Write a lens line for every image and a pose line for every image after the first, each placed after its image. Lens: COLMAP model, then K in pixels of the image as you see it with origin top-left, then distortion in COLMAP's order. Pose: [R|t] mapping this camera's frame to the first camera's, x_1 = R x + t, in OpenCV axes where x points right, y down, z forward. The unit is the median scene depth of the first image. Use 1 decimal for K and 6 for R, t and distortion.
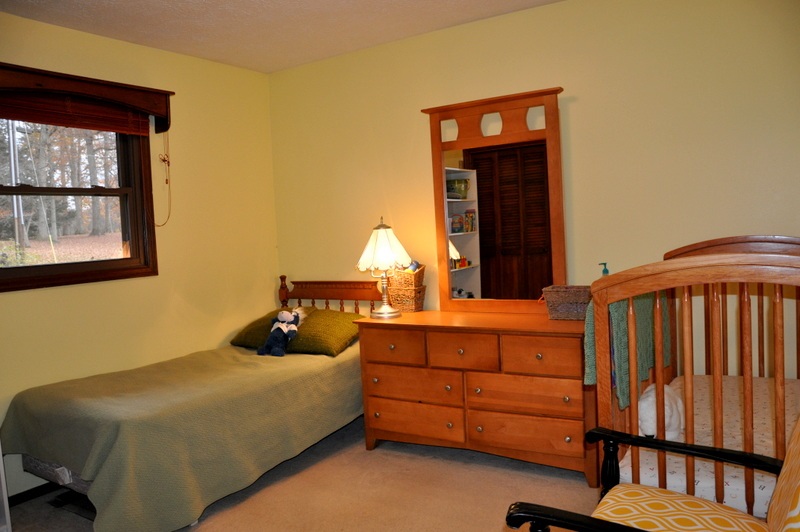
lens RADIAL K [[651.3, 0, 397.0], [0, 651.3, 275.5], [0, 0, 1]] dist [-0.155810, 0.128558]
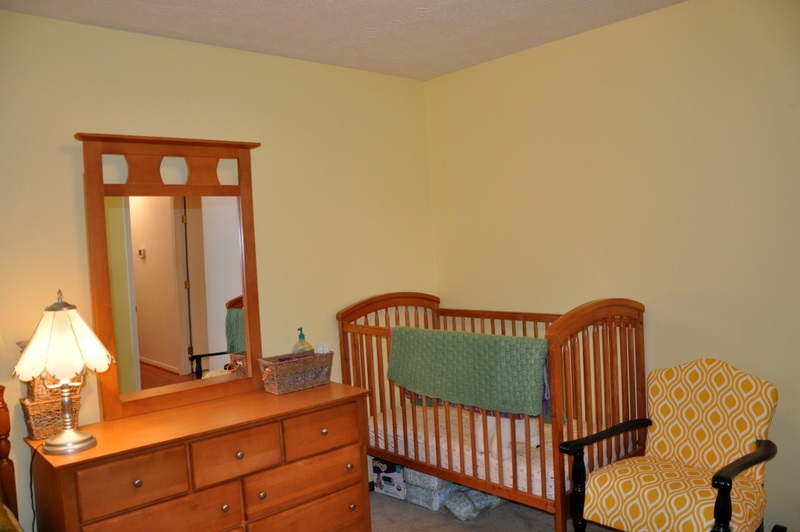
lens RADIAL K [[651.3, 0, 397.0], [0, 651.3, 275.5], [0, 0, 1]] dist [-0.155810, 0.128558]
pose [[0.224259, -0.001173, 0.974529, -0.541074], [0.126790, 0.991535, -0.027983, -0.046385], [-0.966247, 0.129835, 0.222509, 0.552446]]
